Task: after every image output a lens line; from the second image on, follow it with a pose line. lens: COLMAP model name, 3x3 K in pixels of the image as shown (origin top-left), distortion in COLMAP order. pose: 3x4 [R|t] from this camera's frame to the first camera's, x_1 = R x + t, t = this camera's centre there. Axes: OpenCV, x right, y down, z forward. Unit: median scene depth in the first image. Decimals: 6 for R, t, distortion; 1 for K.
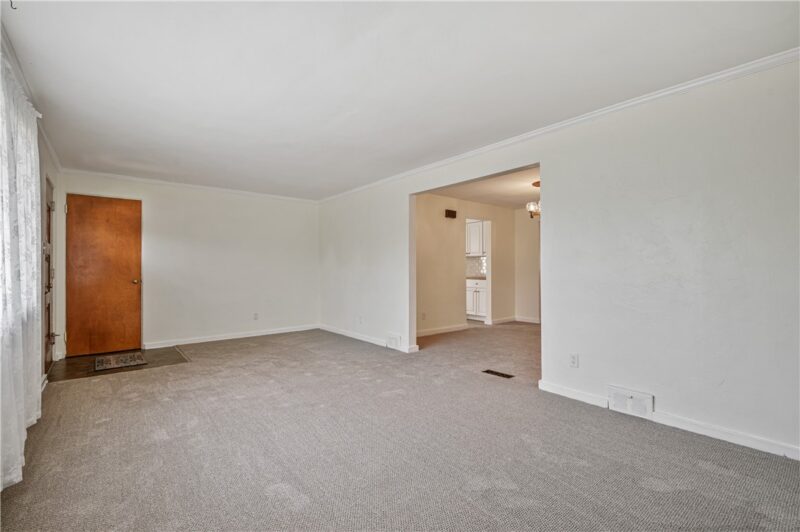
lens RADIAL K [[364.4, 0, 400.0], [0, 364.4, 266.0], [0, 0, 1]] dist [0.001101, 0.000076]
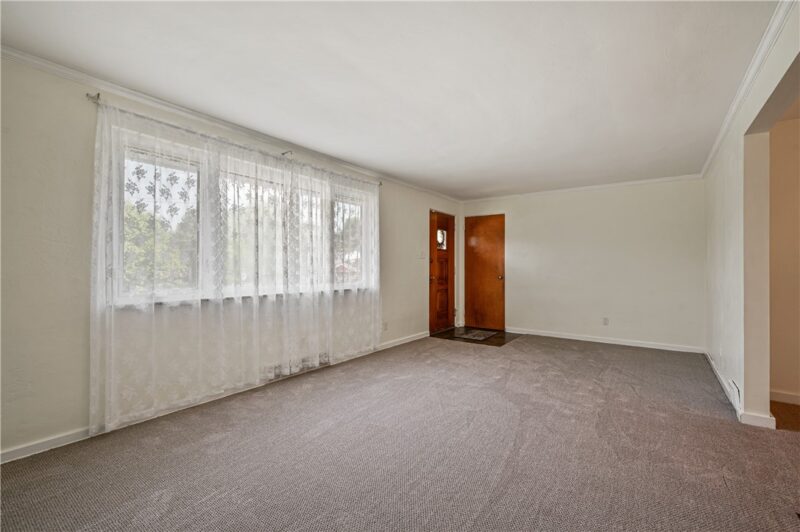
lens RADIAL K [[353.5, 0, 400.0], [0, 353.5, 266.0], [0, 0, 1]] dist [-0.000661, -0.000337]
pose [[0.251139, 0.000243, -0.967951, 0.396820], [0.001030, 0.999999, 0.000519, 0.000370], [0.967950, -0.001128, 0.251139, 0.349590]]
